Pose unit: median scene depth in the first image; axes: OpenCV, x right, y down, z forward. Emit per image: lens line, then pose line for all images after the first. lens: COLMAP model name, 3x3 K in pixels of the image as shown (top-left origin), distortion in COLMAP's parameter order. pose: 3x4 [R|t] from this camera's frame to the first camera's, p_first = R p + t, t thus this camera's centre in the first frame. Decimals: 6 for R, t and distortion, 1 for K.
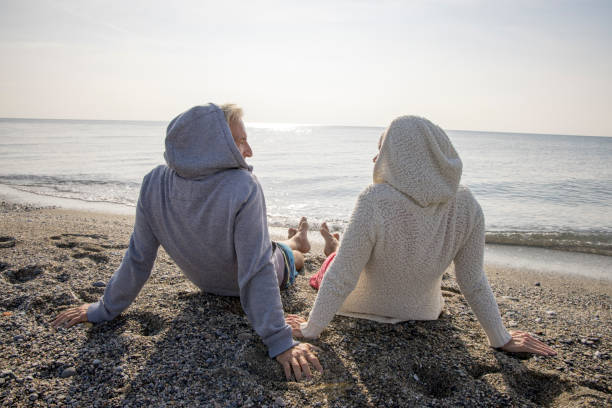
lens RADIAL K [[409.5, 0, 305.5], [0, 409.5, 216.5], [0, 0, 1]] dist [-0.085453, 0.050682]
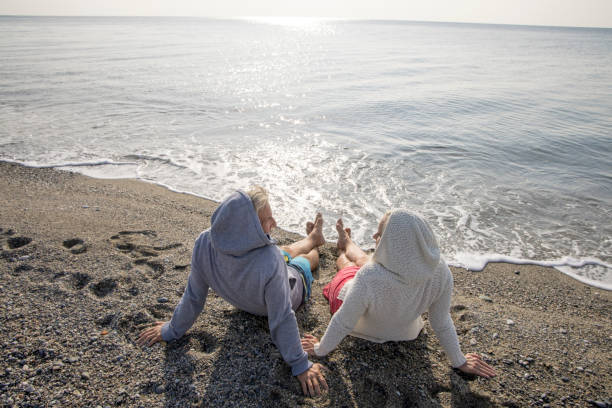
lens RADIAL K [[409.5, 0, 305.5], [0, 409.5, 216.5], [0, 0, 1]] dist [-0.085453, 0.050682]
pose [[0.998753, 0.004703, -0.049704, 0.026086], [0.008614, 0.964387, 0.264356, -0.549814], [0.049177, -0.264455, 0.963143, -0.232843]]
